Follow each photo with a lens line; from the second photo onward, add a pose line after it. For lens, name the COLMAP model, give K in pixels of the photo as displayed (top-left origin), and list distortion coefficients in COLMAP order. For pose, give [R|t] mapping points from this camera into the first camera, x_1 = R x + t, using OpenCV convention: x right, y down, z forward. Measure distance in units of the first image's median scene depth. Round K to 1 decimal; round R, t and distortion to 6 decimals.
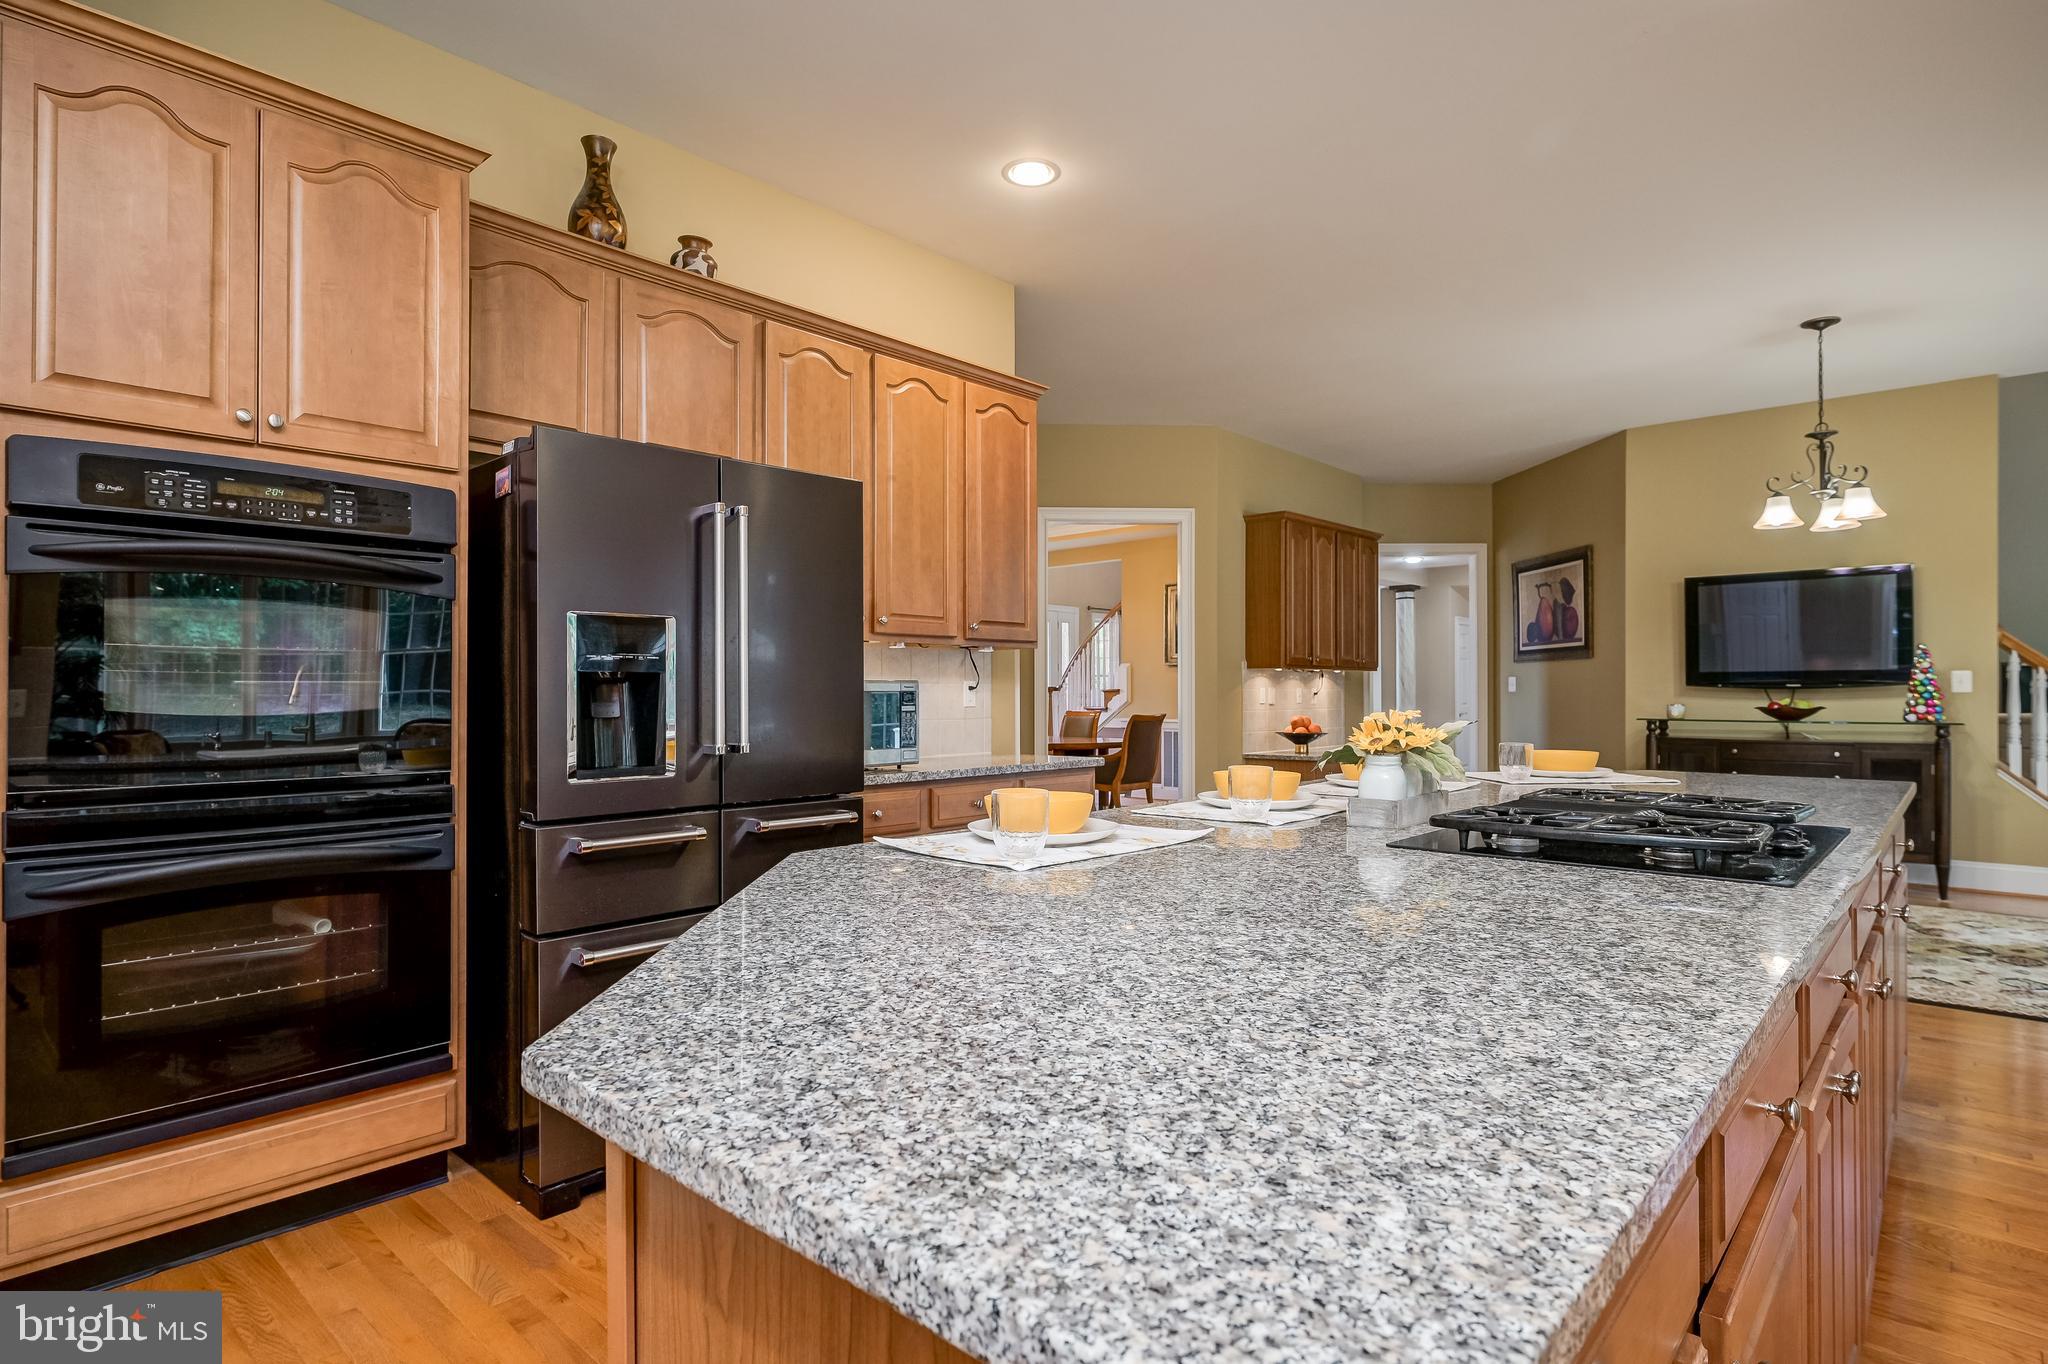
lens RADIAL K [[1058.2, 0, 1024.0], [0, 1058.2, 682.0], [0, 0, 1]] dist [-0.001650, -0.000146]
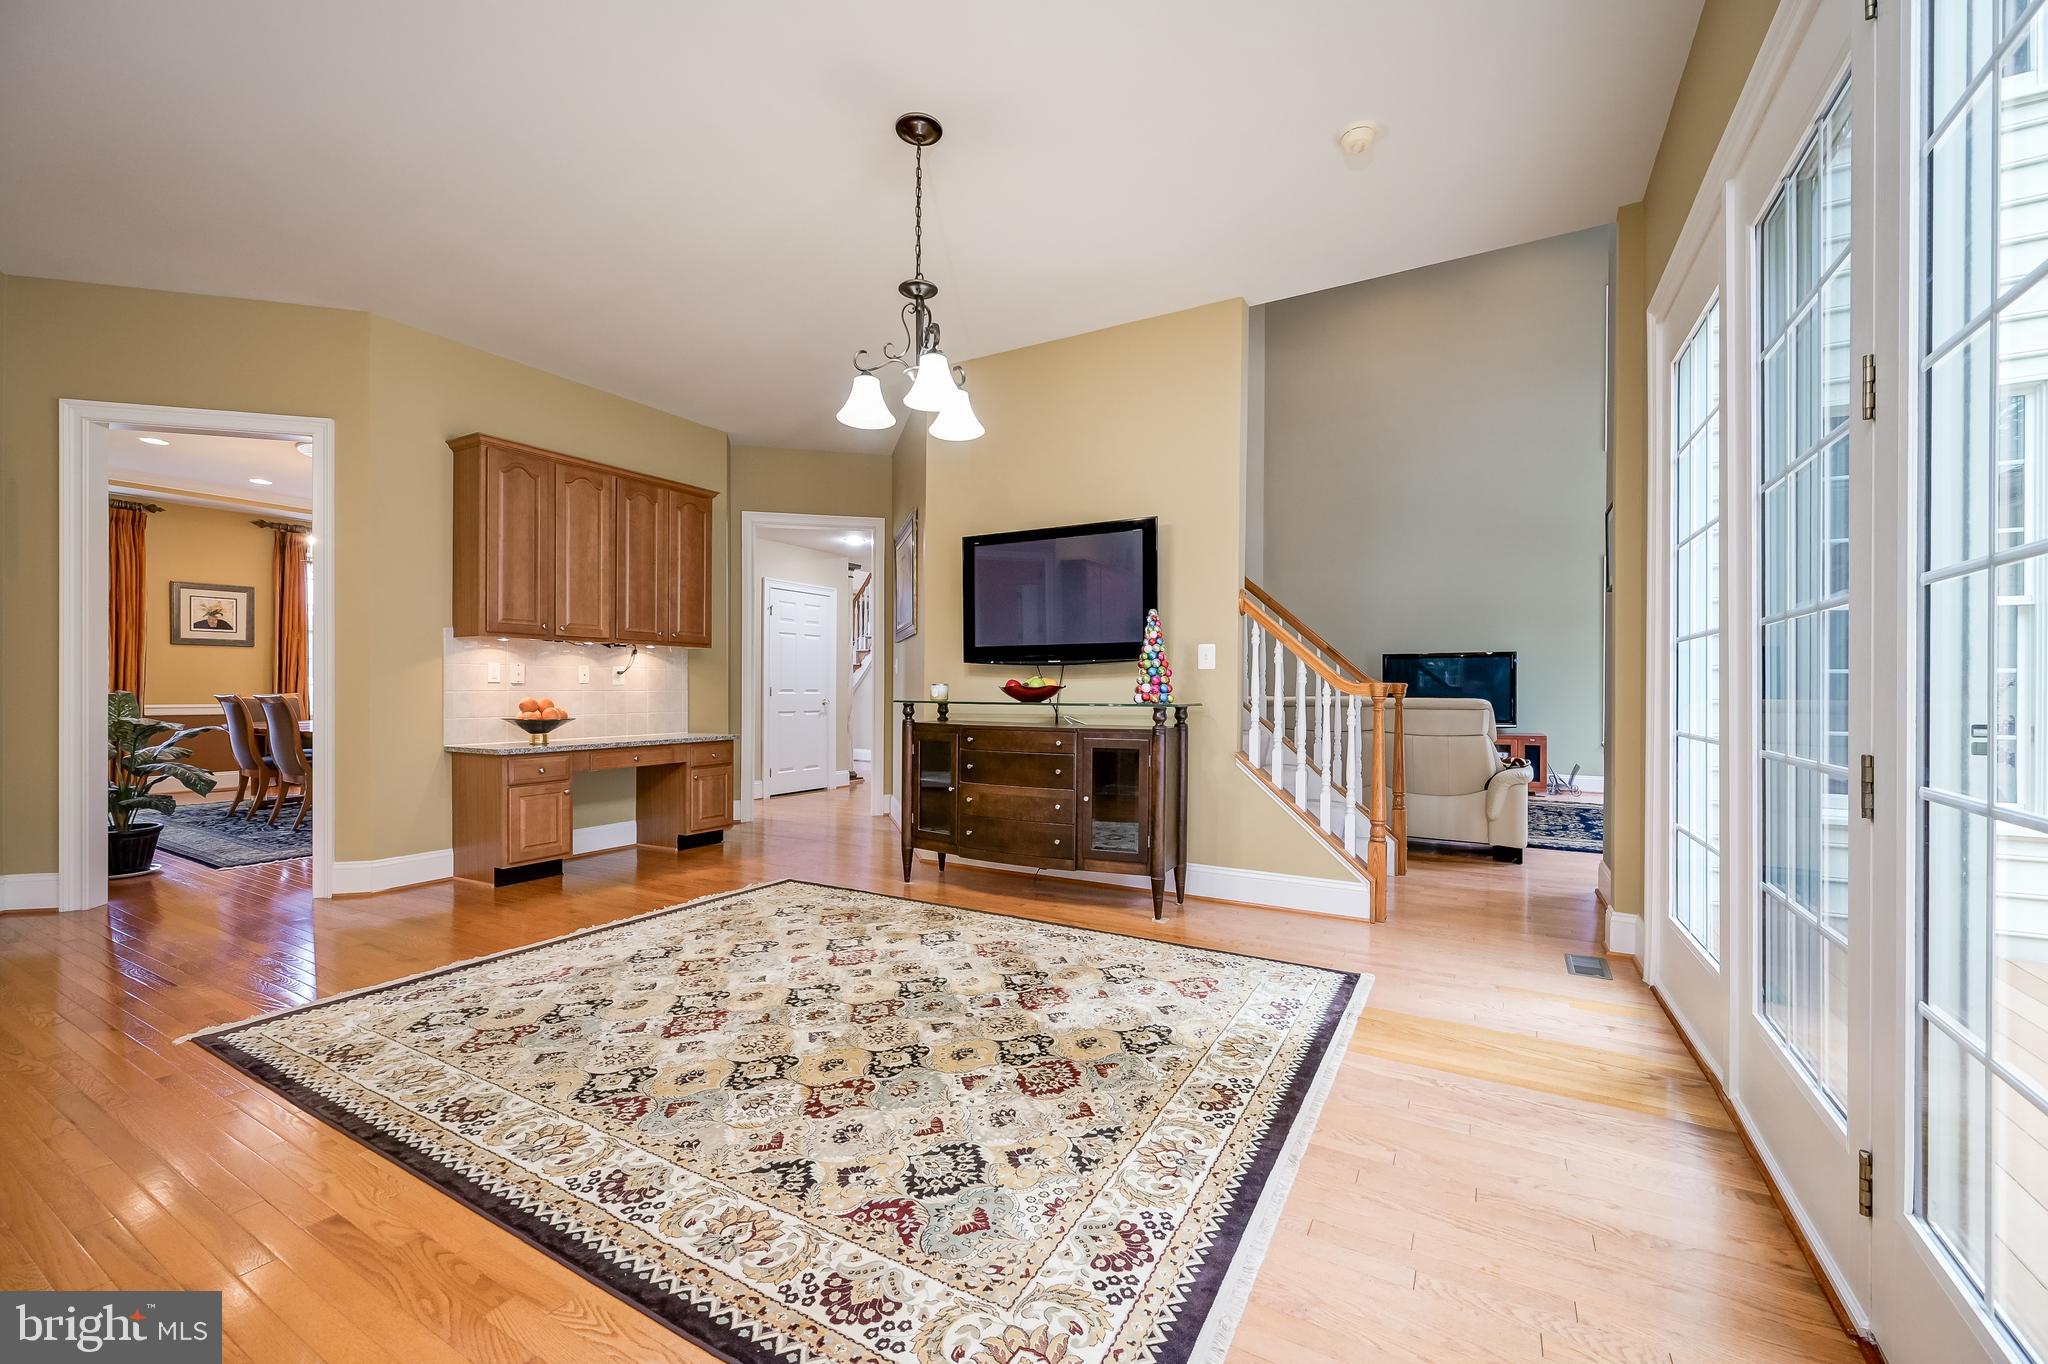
lens RADIAL K [[808.6, 0, 1025.4], [0, 808.6, 695.1], [0, 0, 1]] dist [0.000123, 0.000207]
pose [[0.975529, 0.003406, 0.219845, 1.249678], [-0.007430, 0.999820, 0.017477, 0.042383], [-0.219746, -0.018683, 0.975378, 0.813460]]
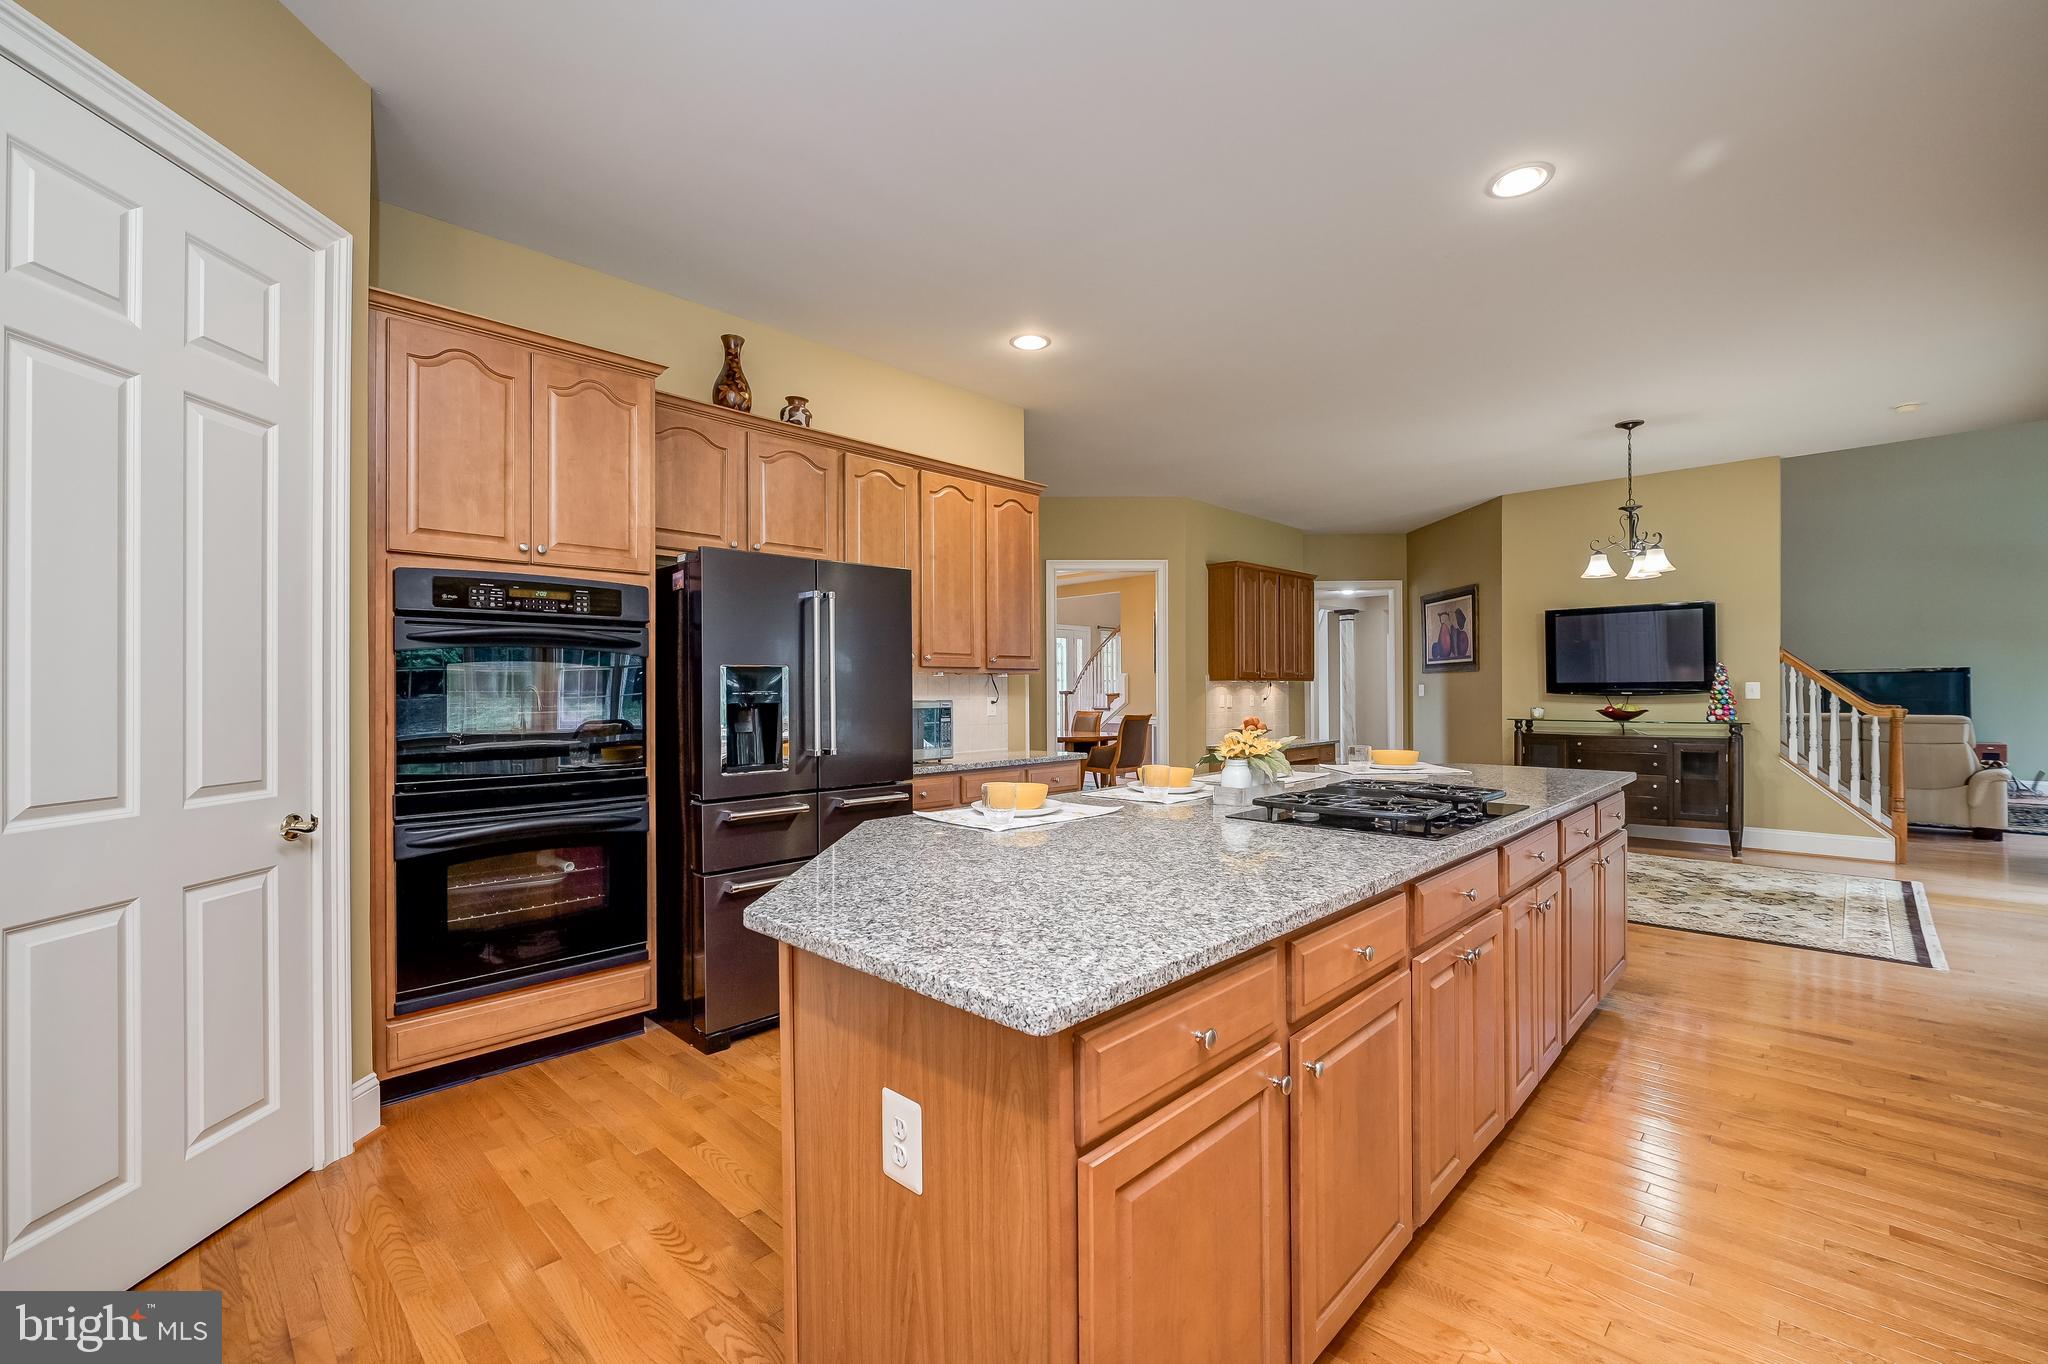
lens RADIAL K [[868.0, 0, 1024.0], [0, 868.0, 682.0], [0, 0, 1]] dist [-0.008544, -0.000310]
pose [[0.999400, -0.004128, -0.034397, 0.045944], [0.004165, 0.999991, 0.000995, -0.032963], [0.034392, -0.001138, 0.999408, -0.205329]]
